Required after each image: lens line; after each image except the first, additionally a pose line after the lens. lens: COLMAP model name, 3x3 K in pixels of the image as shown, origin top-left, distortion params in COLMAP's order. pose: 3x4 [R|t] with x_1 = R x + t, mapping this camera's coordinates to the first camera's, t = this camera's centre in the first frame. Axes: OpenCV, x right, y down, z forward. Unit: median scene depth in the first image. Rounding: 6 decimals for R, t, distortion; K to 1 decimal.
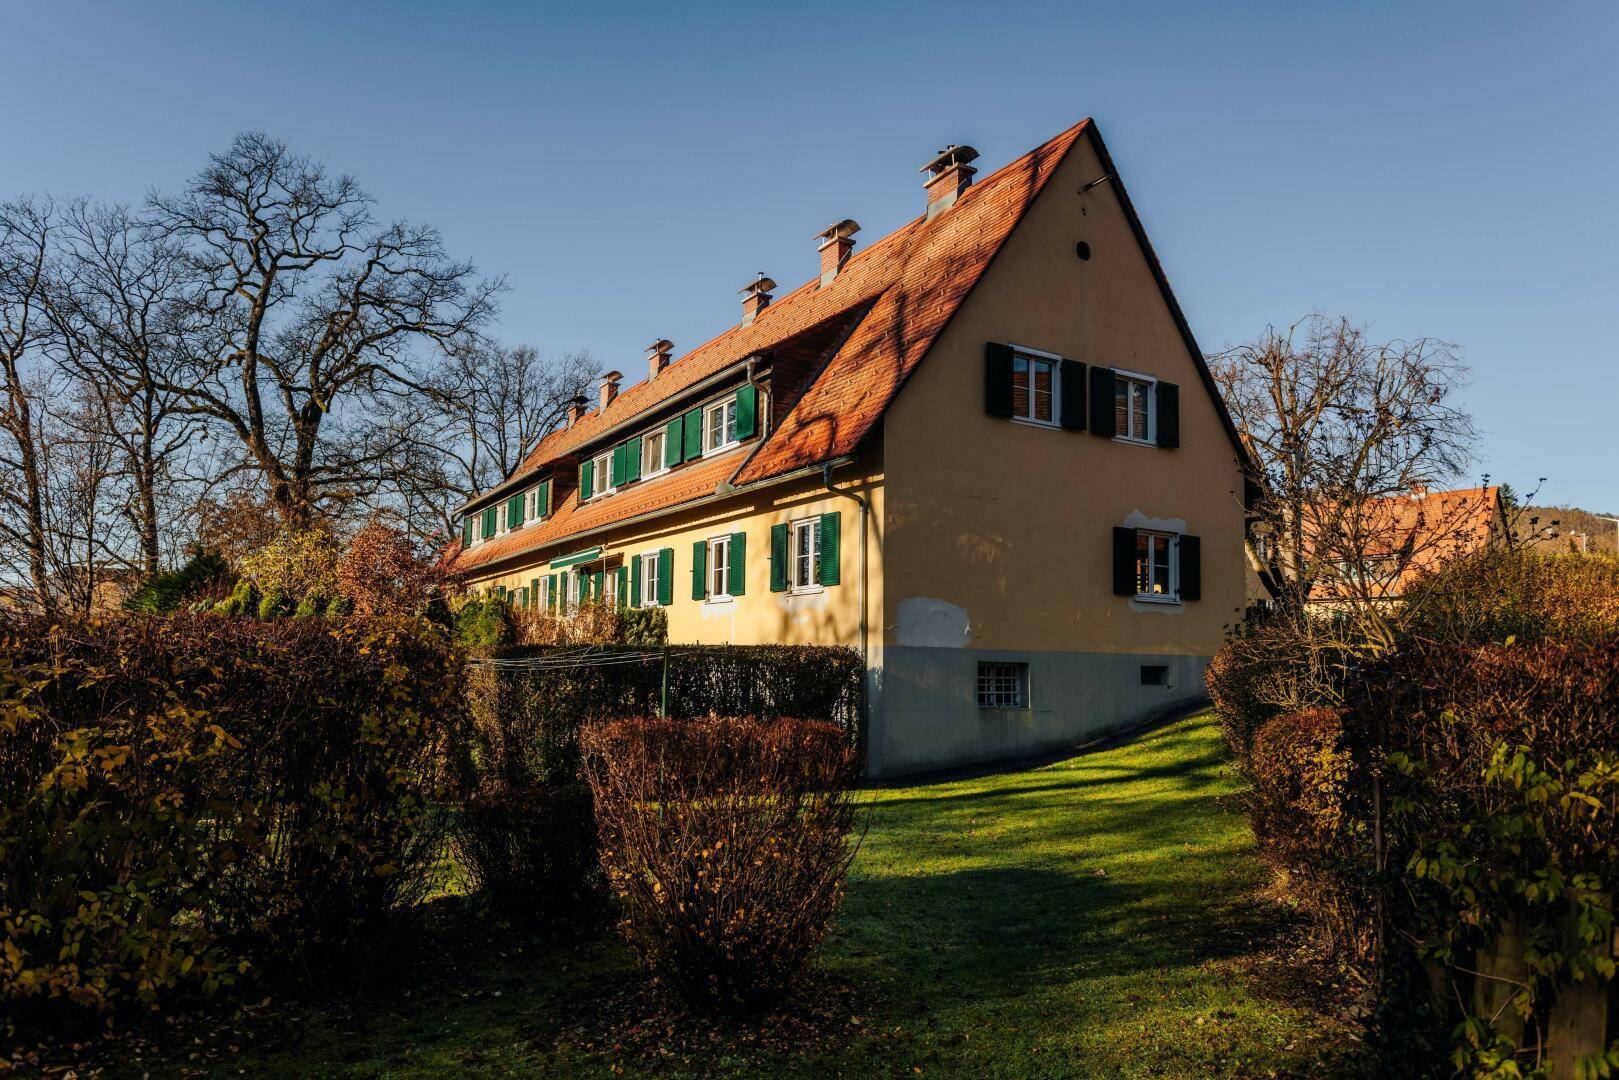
lens RADIAL K [[1105.5, 0, 809.5], [0, 1105.5, 540.0], [0, 0, 1]] dist [0.000605, -0.000454]
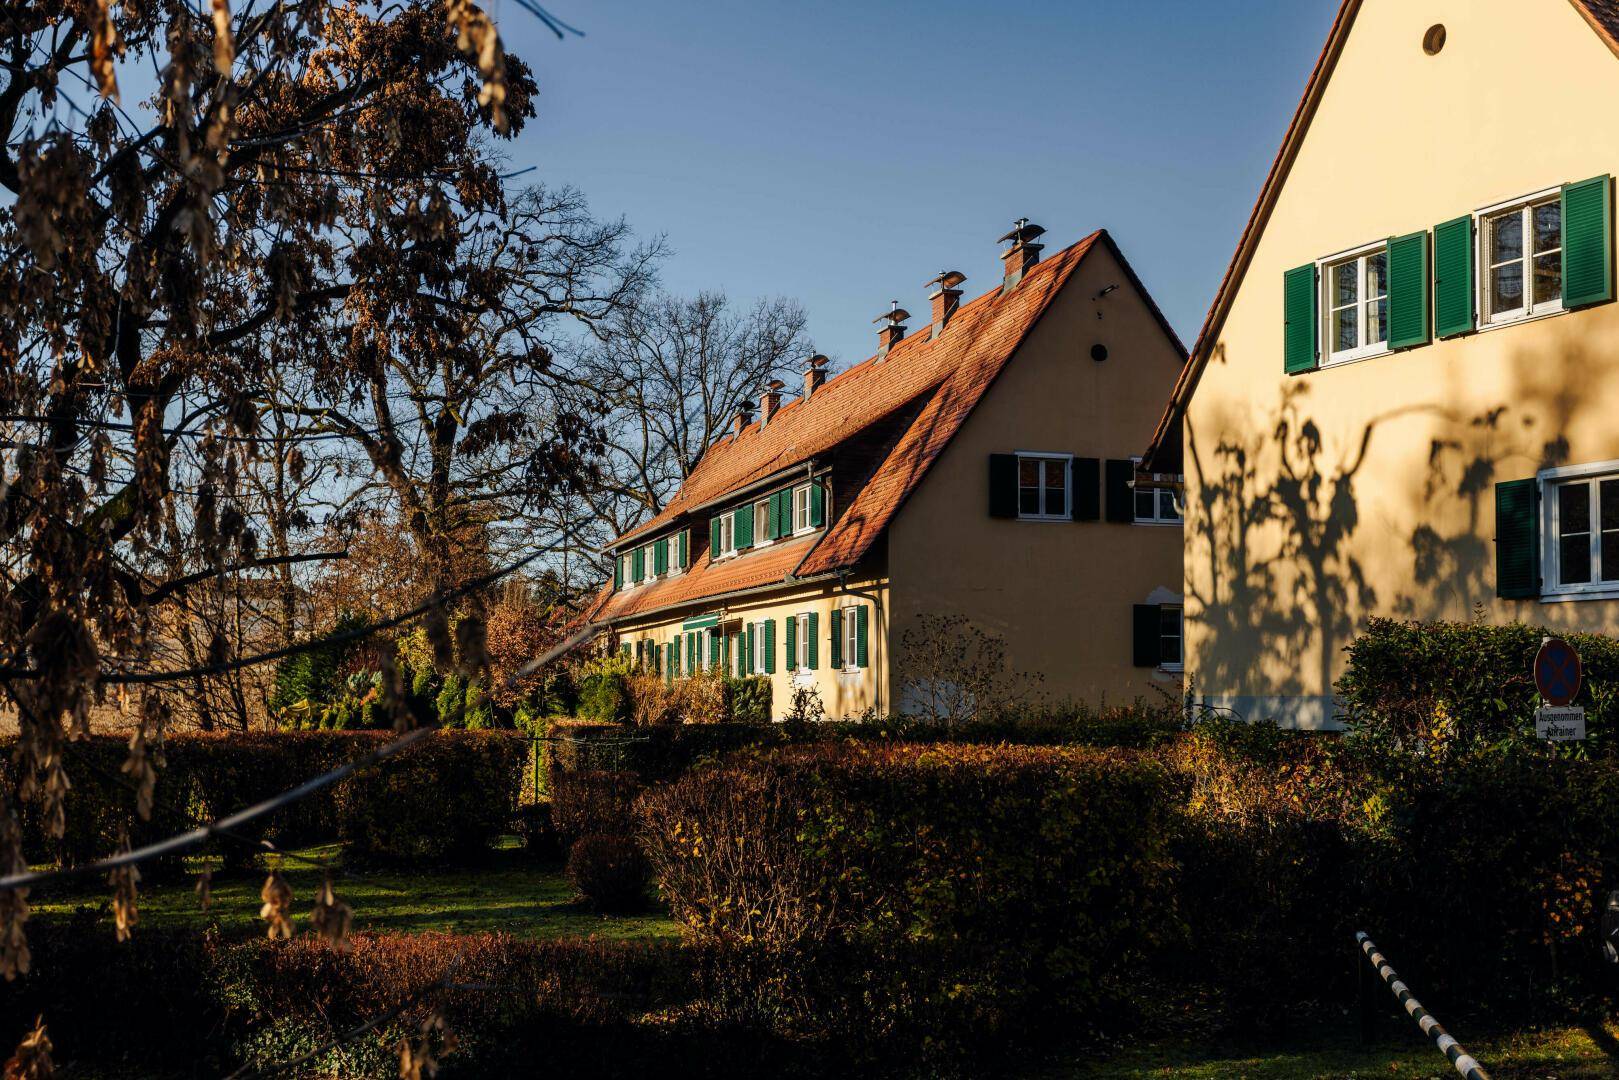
lens RADIAL K [[1803.0, 0, 809.5], [0, 1803.0, 540.0], [0, 0, 1]] dist [-0.002785, -0.002280]
pose [[0.973640, -0.032254, -0.225799, 0.275594], [0.036844, 0.999191, 0.016144, -0.087422], [0.225096, -0.024038, 0.974040, -0.607575]]
